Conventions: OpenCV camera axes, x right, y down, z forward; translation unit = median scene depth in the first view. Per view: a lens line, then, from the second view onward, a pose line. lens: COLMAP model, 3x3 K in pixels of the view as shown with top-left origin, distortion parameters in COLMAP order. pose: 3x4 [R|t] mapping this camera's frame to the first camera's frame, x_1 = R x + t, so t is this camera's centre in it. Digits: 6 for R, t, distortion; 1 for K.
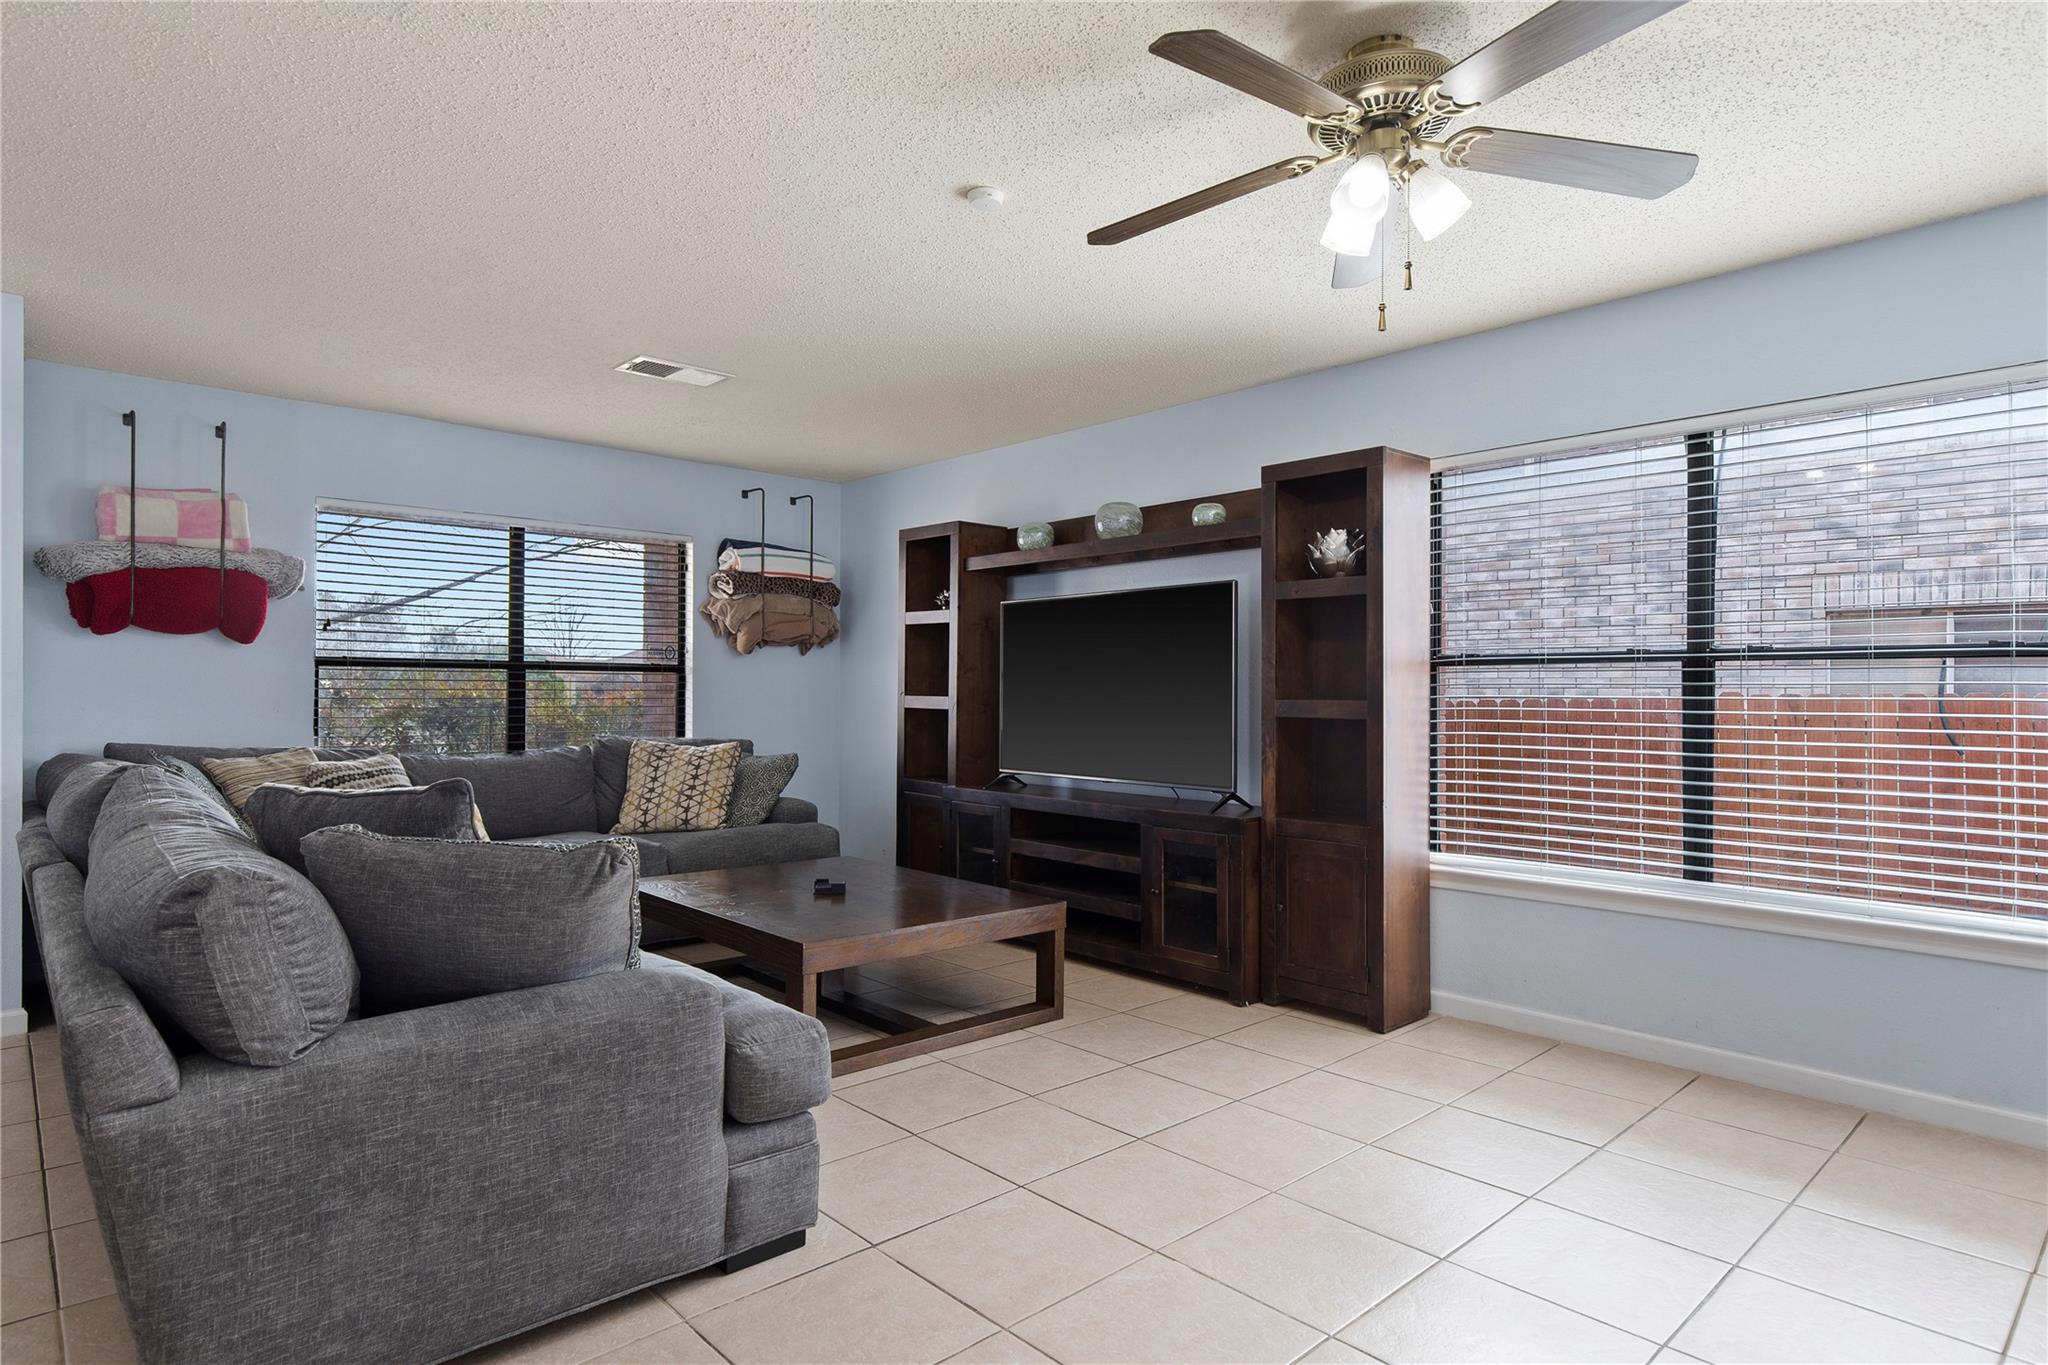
lens RADIAL K [[1133.3, 0, 1044.8], [0, 1133.3, 688.7], [0, 0, 1]] dist [0.006150, 0.001205]
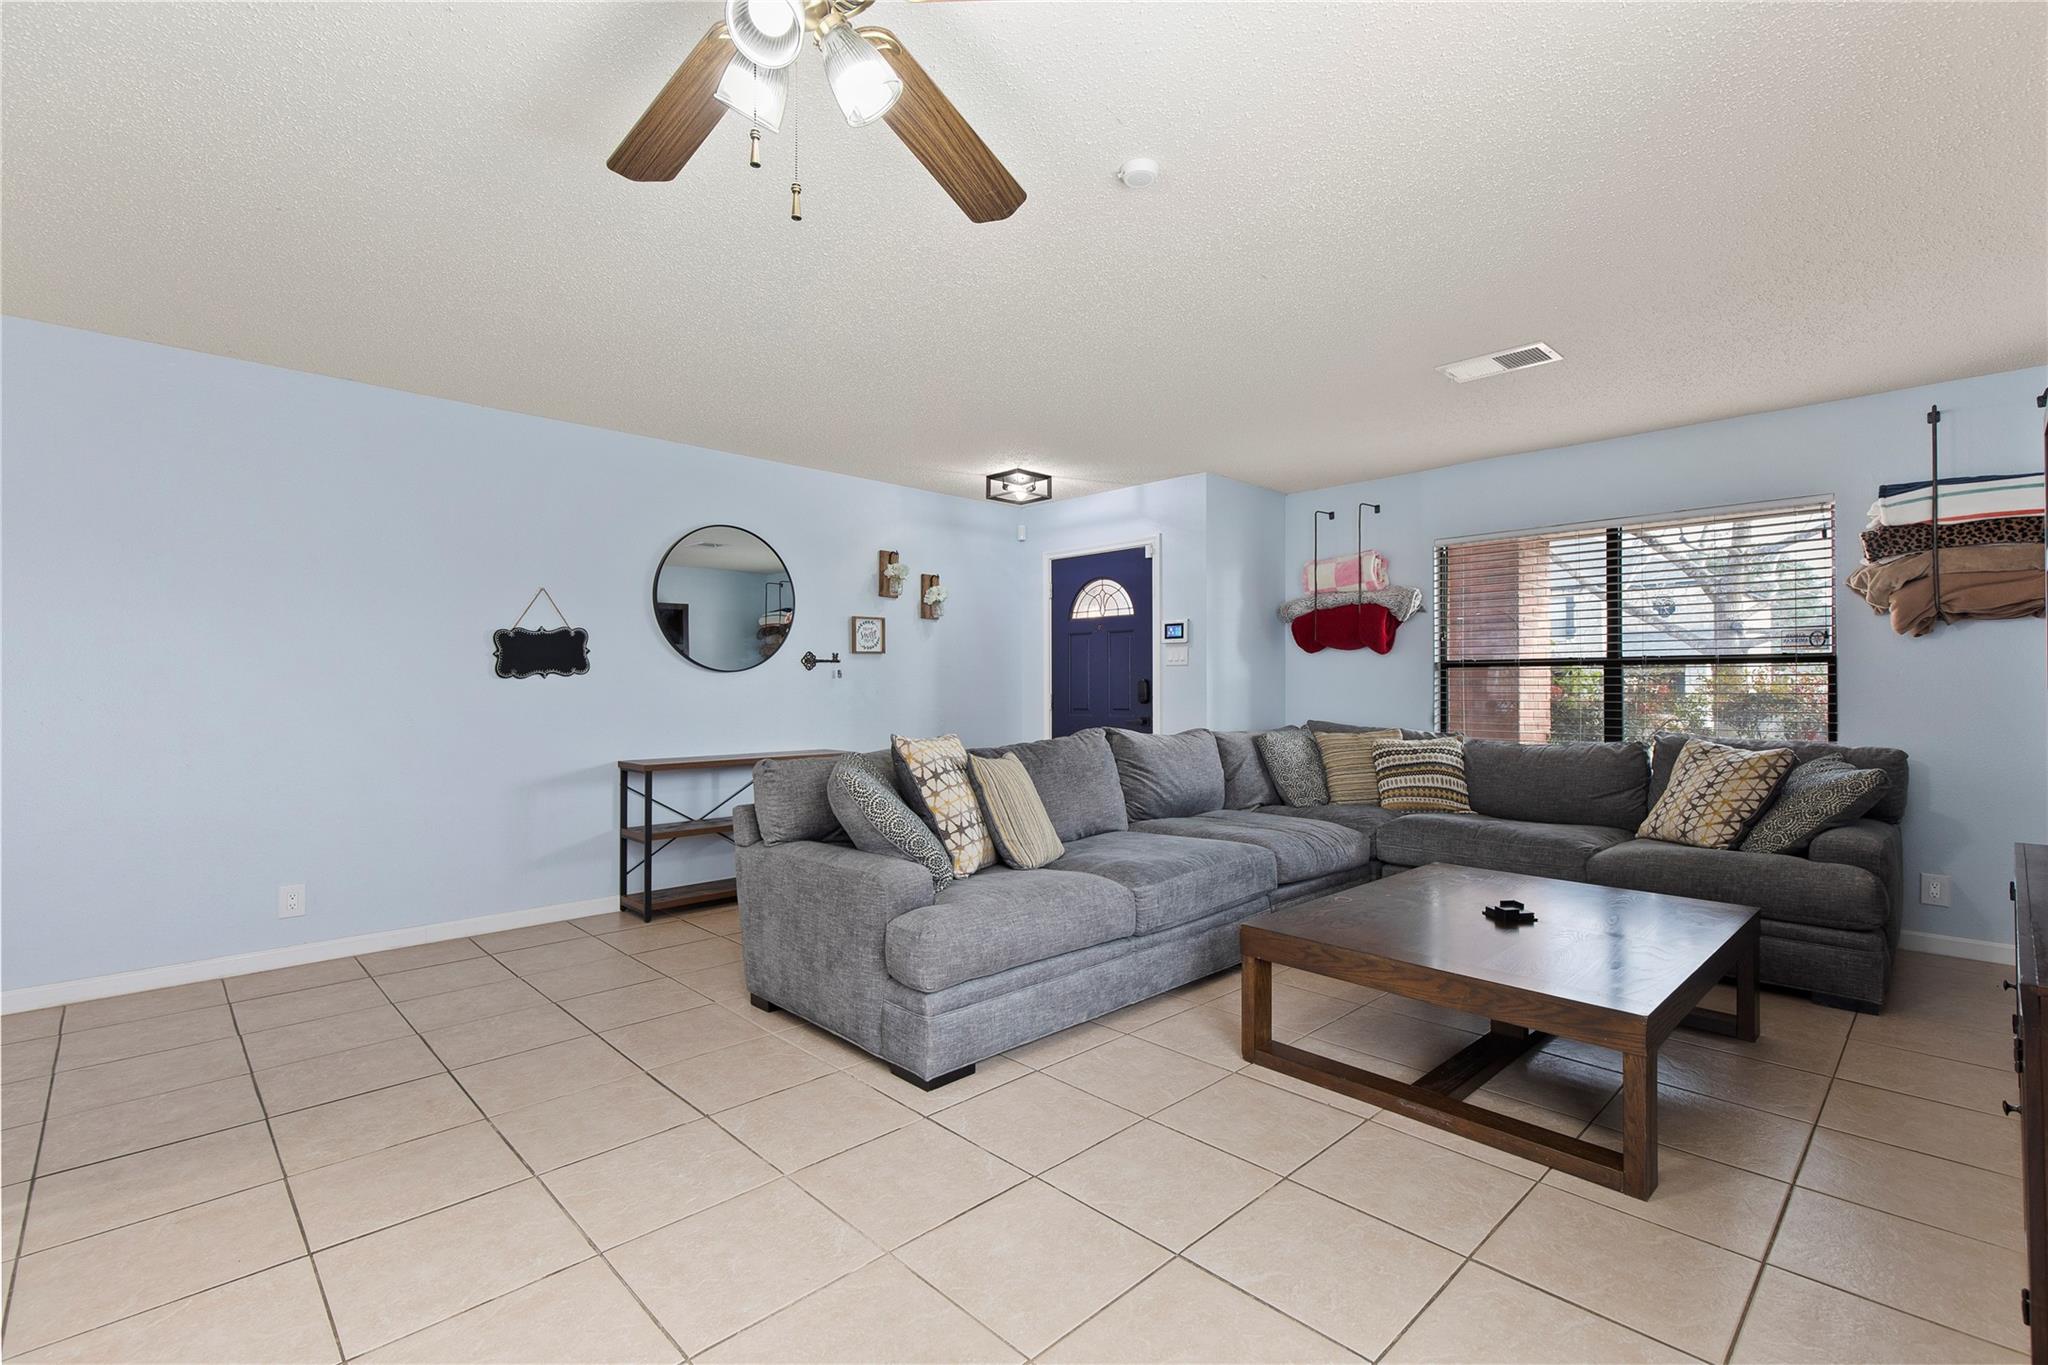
lens RADIAL K [[928.6, 0, 1040.0], [0, 928.6, 677.1], [0, 0, 1]] dist [0.005858, 0.000132]
pose [[0.007154, -0.016434, -0.999839, 0.464945], [0.005400, 0.999851, -0.016395, 0.005784], [0.999960, -0.005282, 0.007242, 0.574339]]
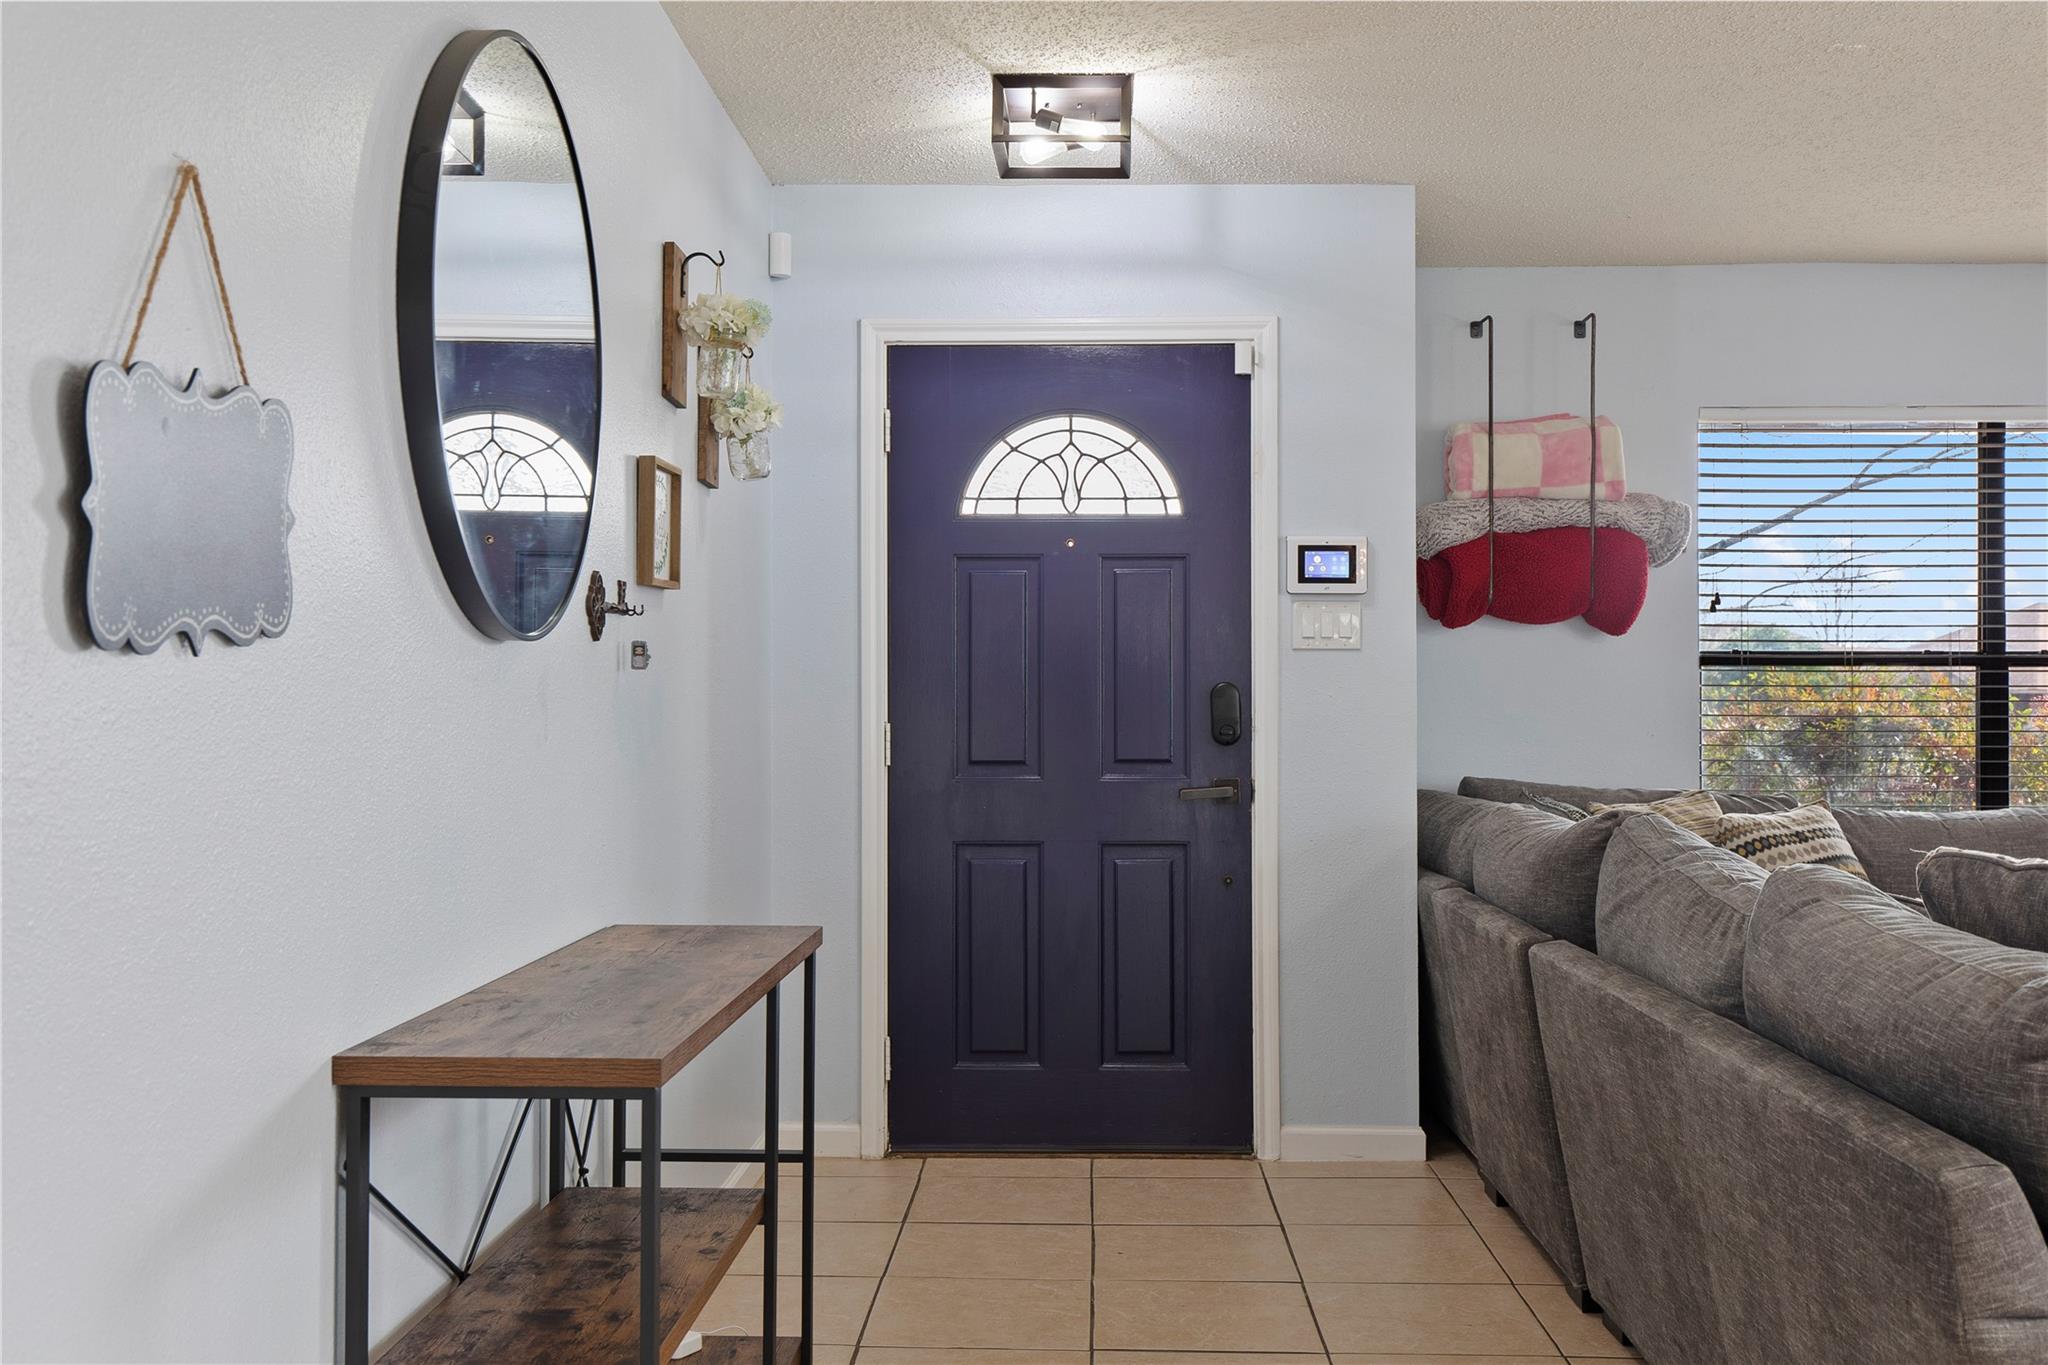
lens RADIAL K [[1972.9, 0, 1030.5], [0, 1972.9, 688.8], [0, 0, 1]] dist [0.013569, 0.000000]
pose [[0.713750, -0.008651, -0.700347, -0.129674], [0.005633, 0.999962, -0.006611, -0.001774], [0.700378, 0.000773, 0.713772, -0.088604]]
